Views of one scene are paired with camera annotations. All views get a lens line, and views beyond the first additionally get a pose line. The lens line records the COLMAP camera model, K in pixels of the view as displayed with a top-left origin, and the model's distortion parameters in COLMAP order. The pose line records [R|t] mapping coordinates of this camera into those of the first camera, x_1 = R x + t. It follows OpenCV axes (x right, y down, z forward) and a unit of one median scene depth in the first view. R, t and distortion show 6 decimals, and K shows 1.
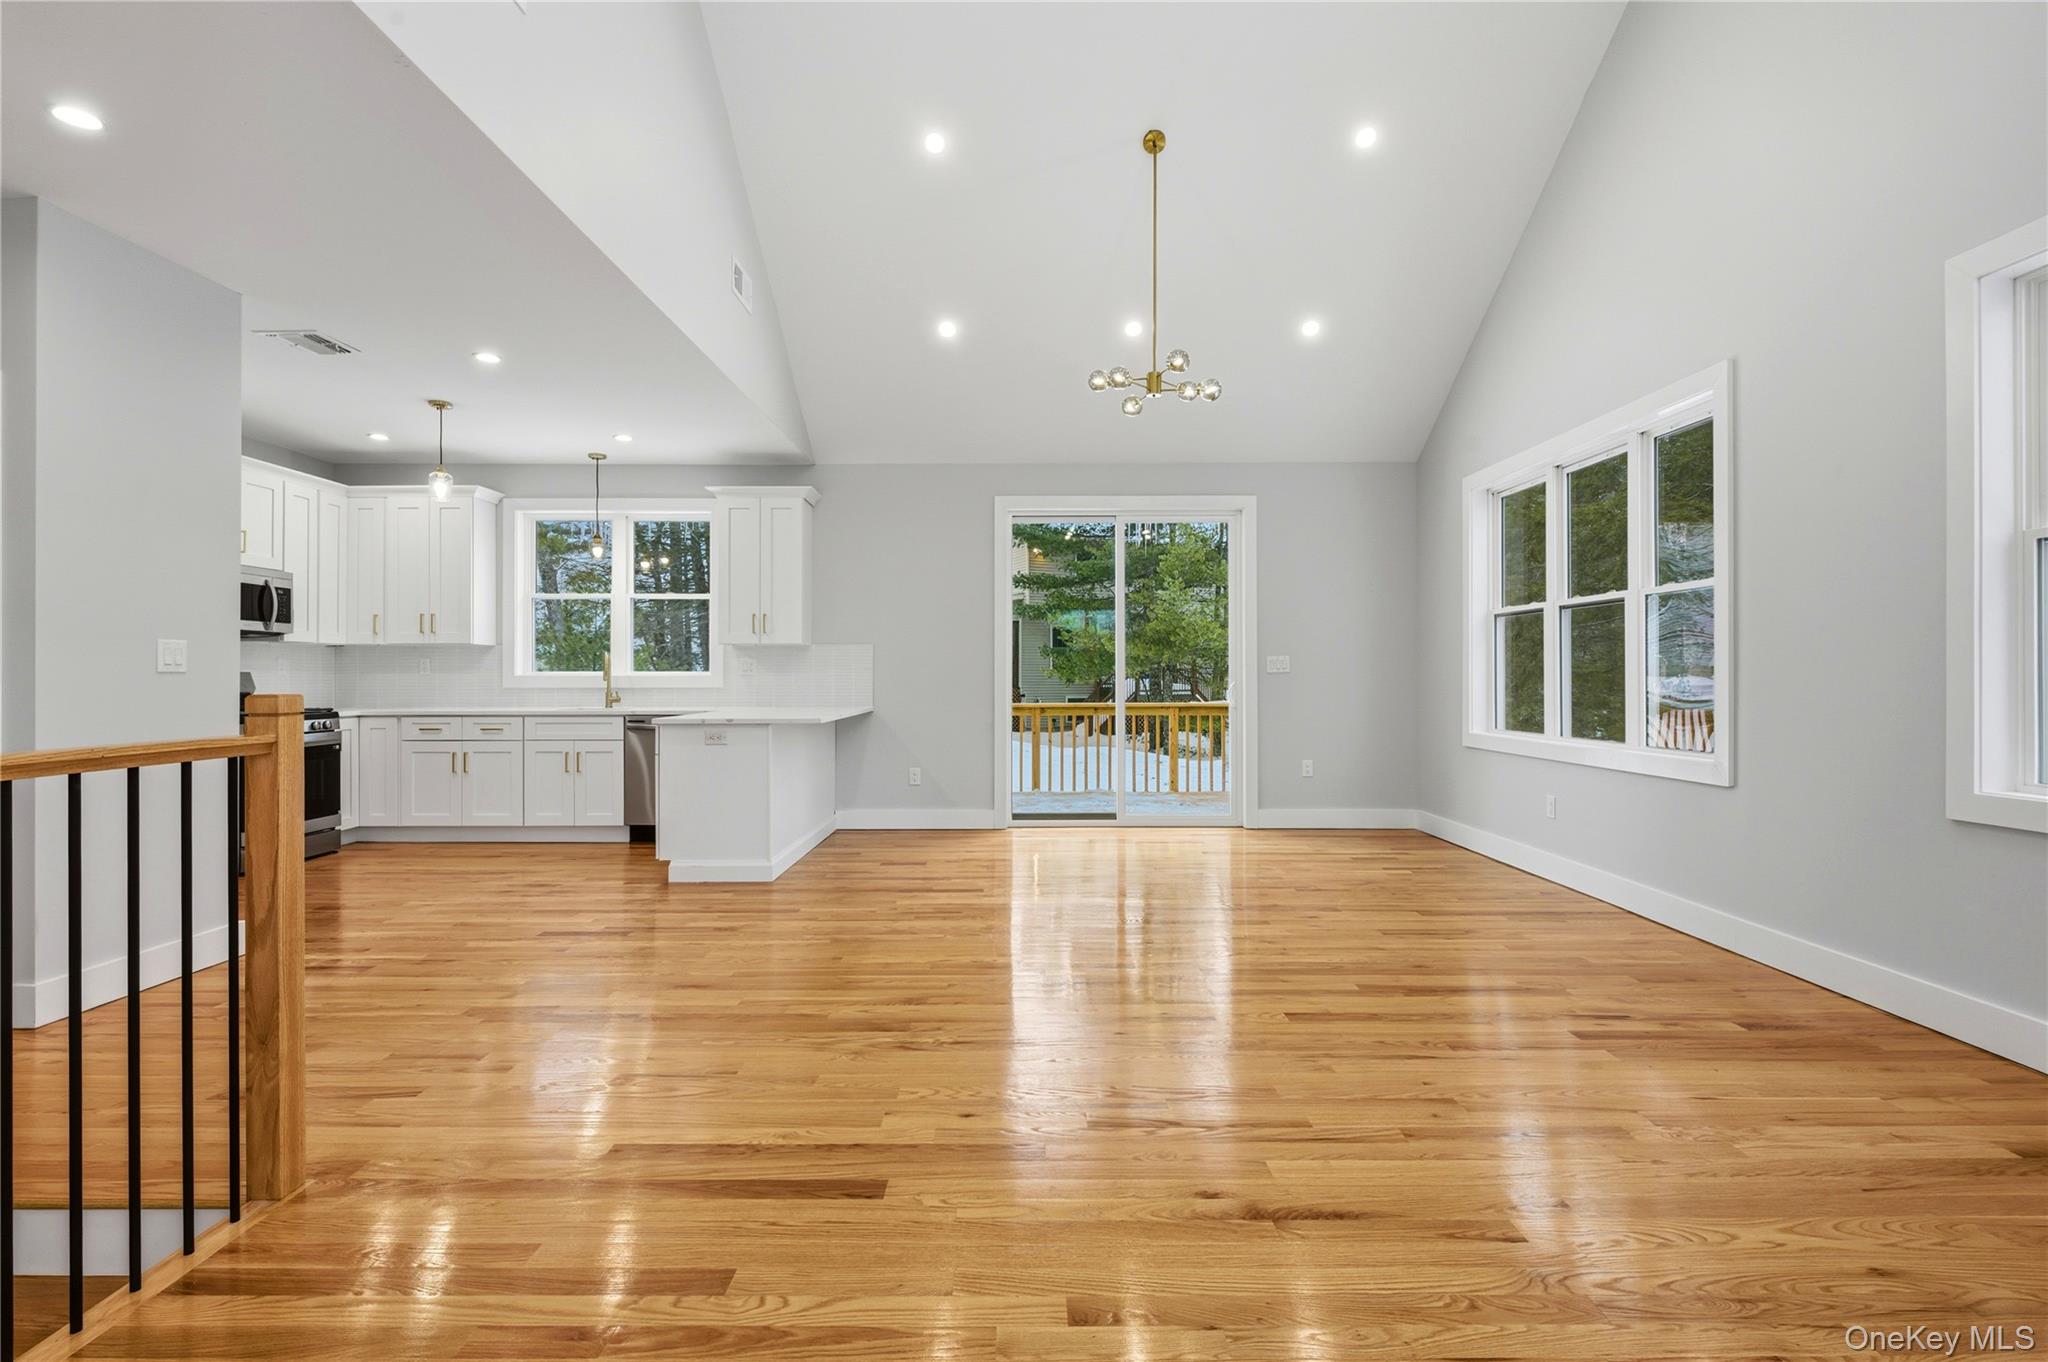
lens RADIAL K [[962.3, 0, 1027.7], [0, 962.3, 675.4], [0, 0, 1]] dist [-0.000485, -0.000452]
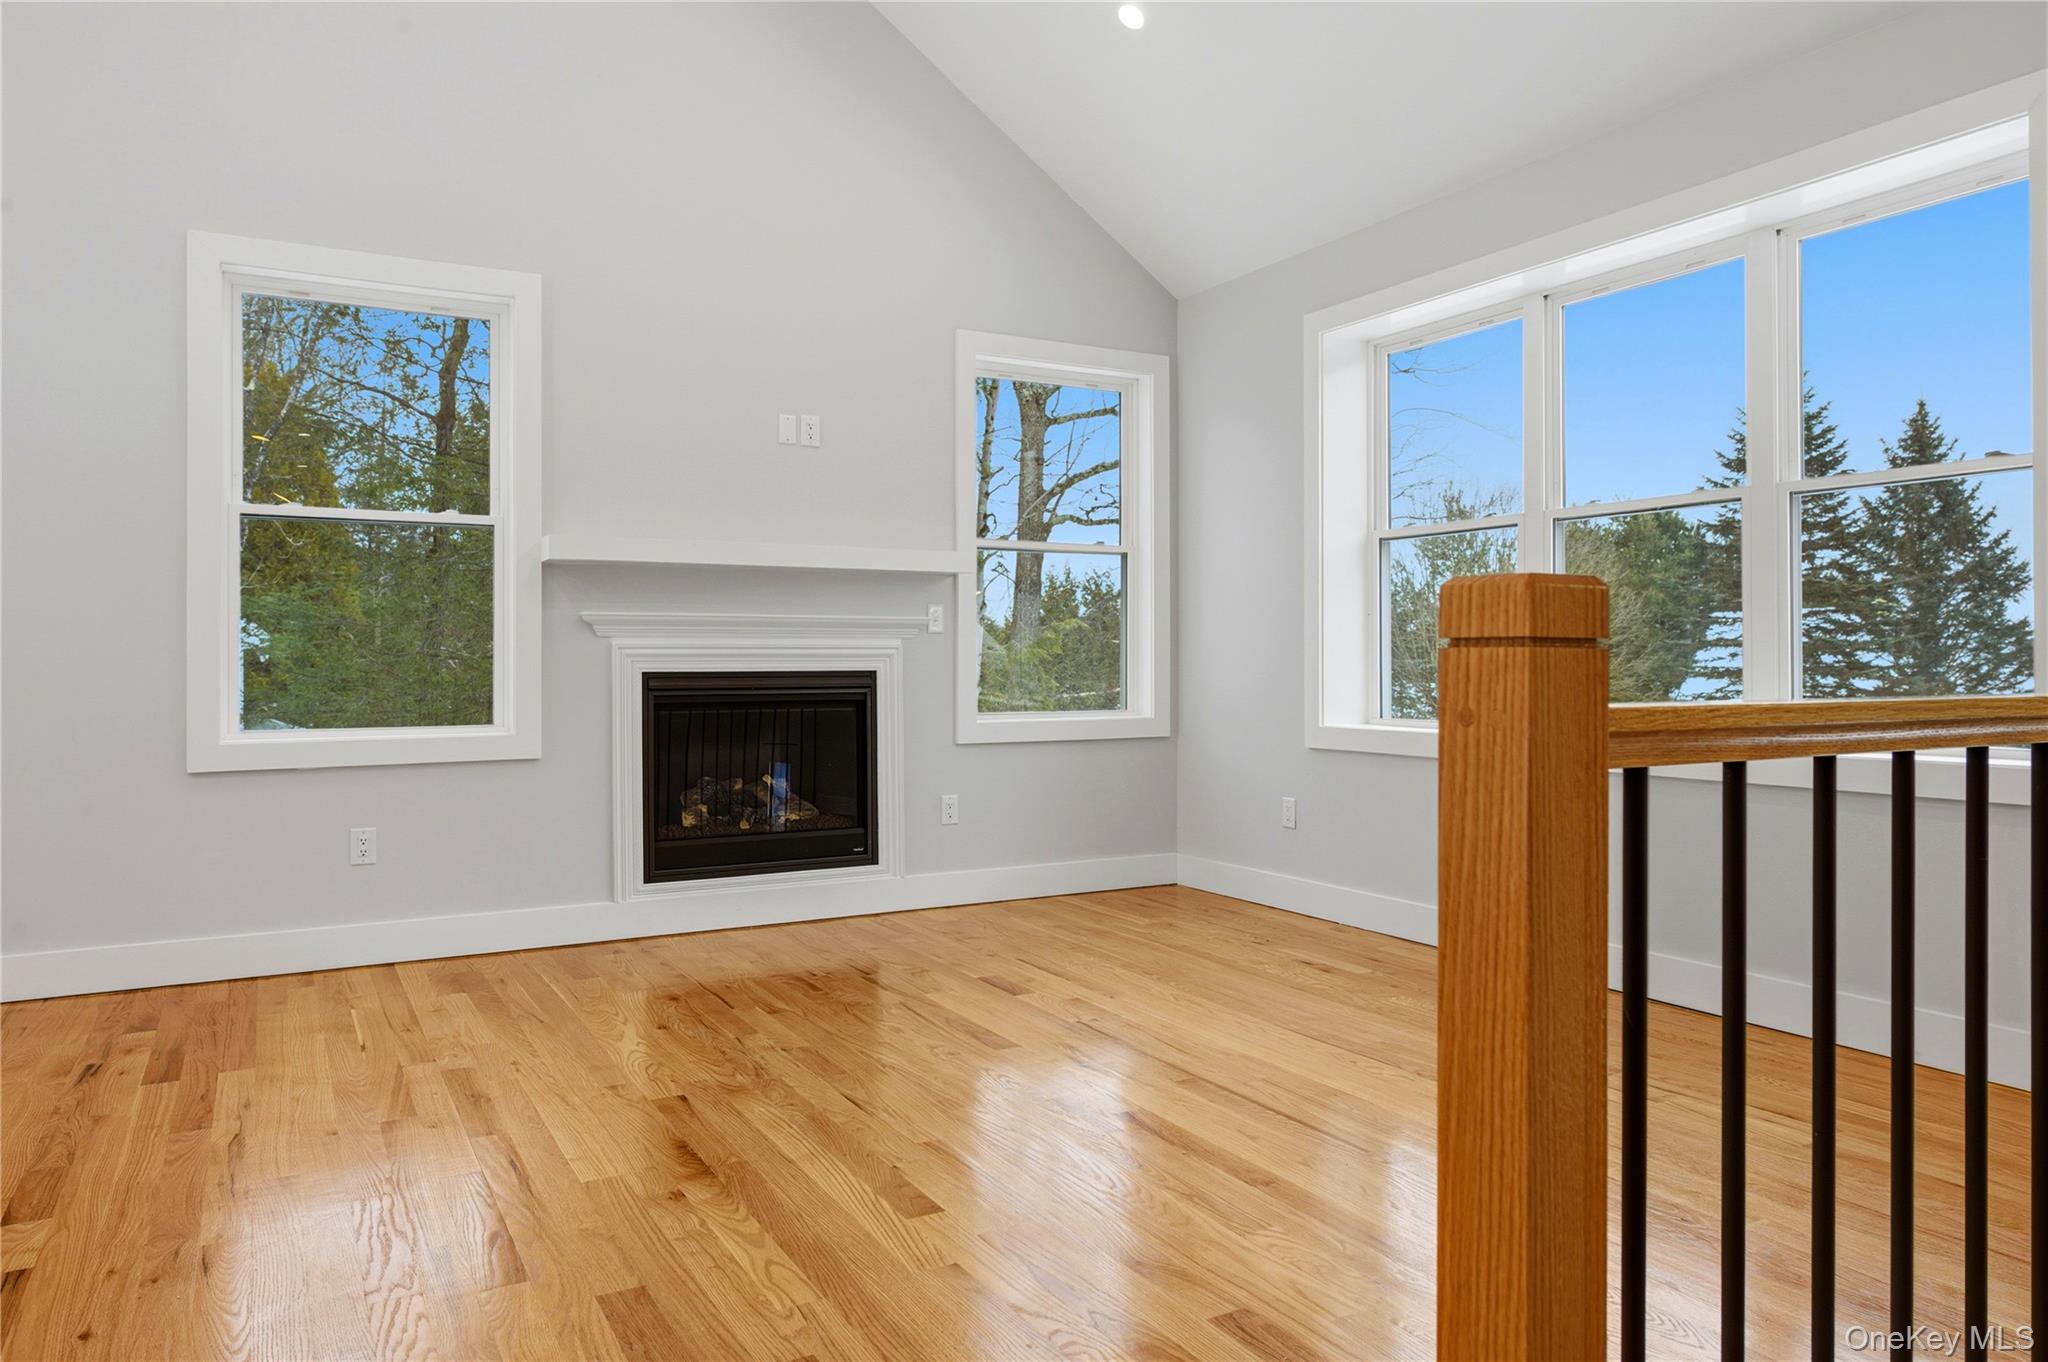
lens RADIAL K [[1361.6, 0, 1034.8], [0, 1361.6, 665.5], [0, 0, 1]] dist [-0.006485, 0.000116]
pose [[-0.494895, -0.000683, 0.868953, -0.346214], [0.000739, 0.999999, 0.001207, 0.015831], [-0.868953, 0.001239, -0.494894, 0.432764]]
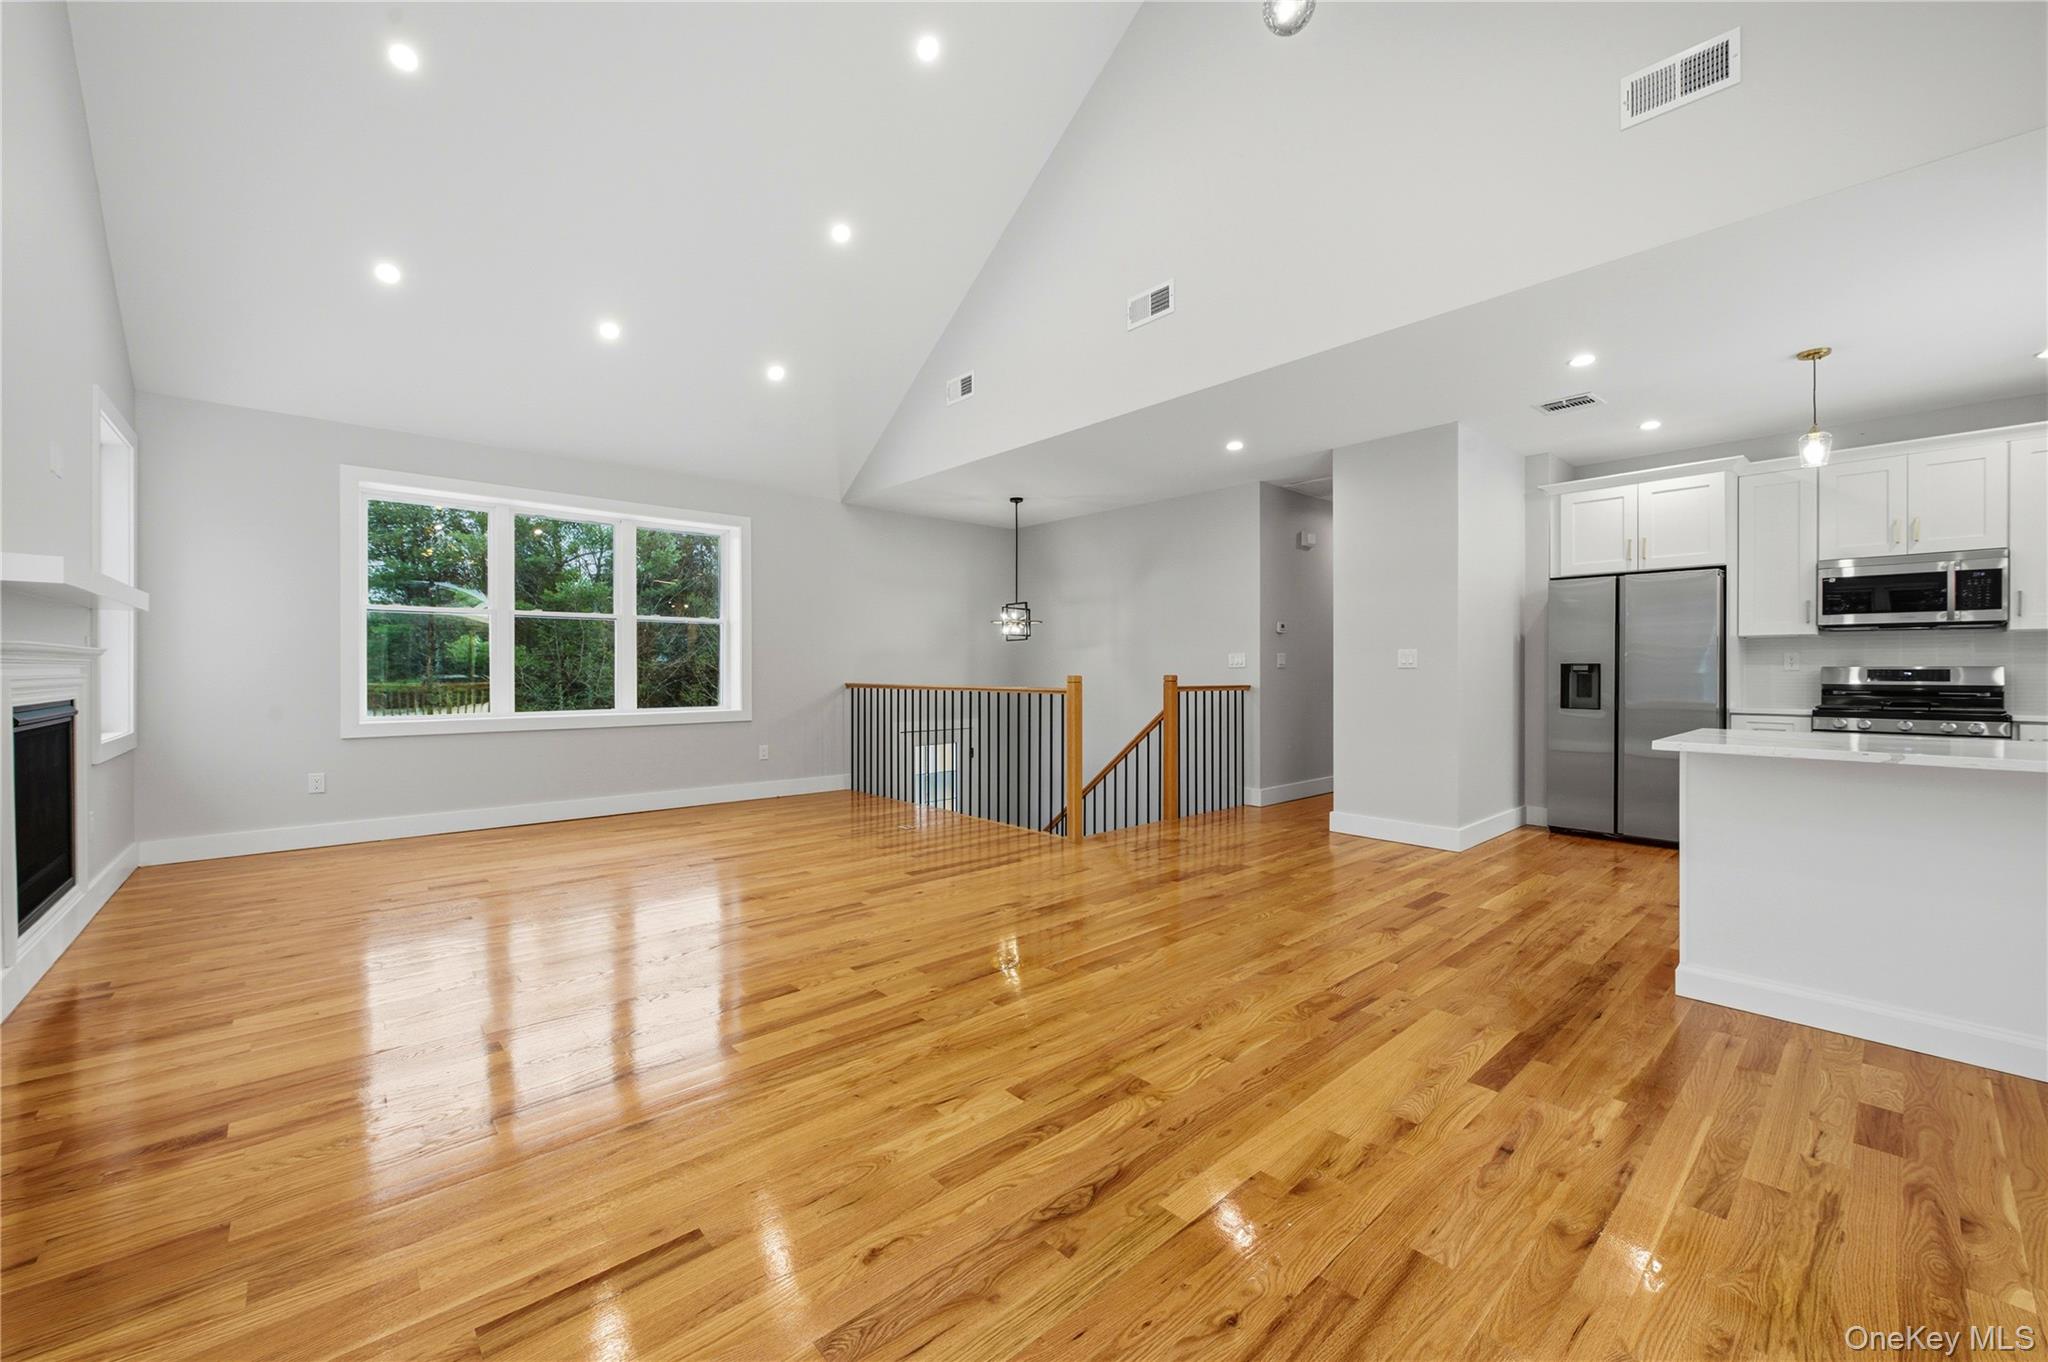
lens RADIAL K [[797.1, 0, 1031.1], [0, 797.1, 673.0], [0, 0, 1]] dist [0.000615, -0.000756]
pose [[-0.741001, 0.000901, -0.671504, 0.329667], [-0.000818, 0.999997, 0.002244, 0.001702], [0.671504, 0.002212, -0.740998, 0.902422]]
